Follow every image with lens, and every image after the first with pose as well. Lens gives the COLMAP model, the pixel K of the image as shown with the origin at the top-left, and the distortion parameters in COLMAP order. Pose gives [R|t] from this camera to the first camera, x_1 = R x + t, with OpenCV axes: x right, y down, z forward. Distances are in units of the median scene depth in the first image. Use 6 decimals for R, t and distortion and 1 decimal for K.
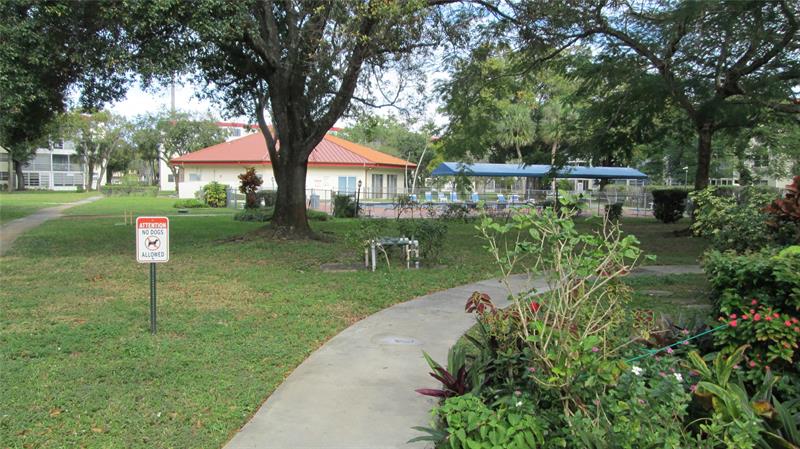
lens RADIAL K [[678.3, 0, 402.2], [0, 678.3, 224.6], [0, 0, 1]] dist [-0.016627, 0.005130]
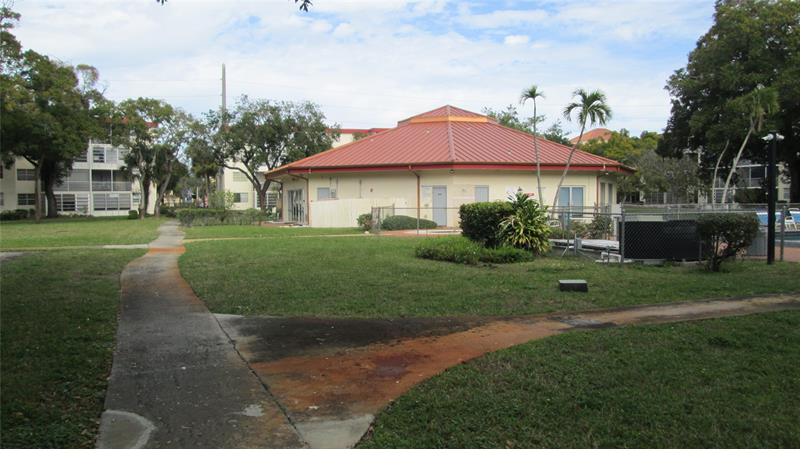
lens RADIAL K [[678.3, 0, 397.9], [0, 678.3, 224.5], [0, 0, 1]] dist [-0.016627, 0.005130]
pose [[0.999149, -0.017781, -0.037206, -0.159495], [0.016751, 0.999473, -0.027805, -0.016085], [0.037681, 0.027158, 0.998921, 0.275846]]
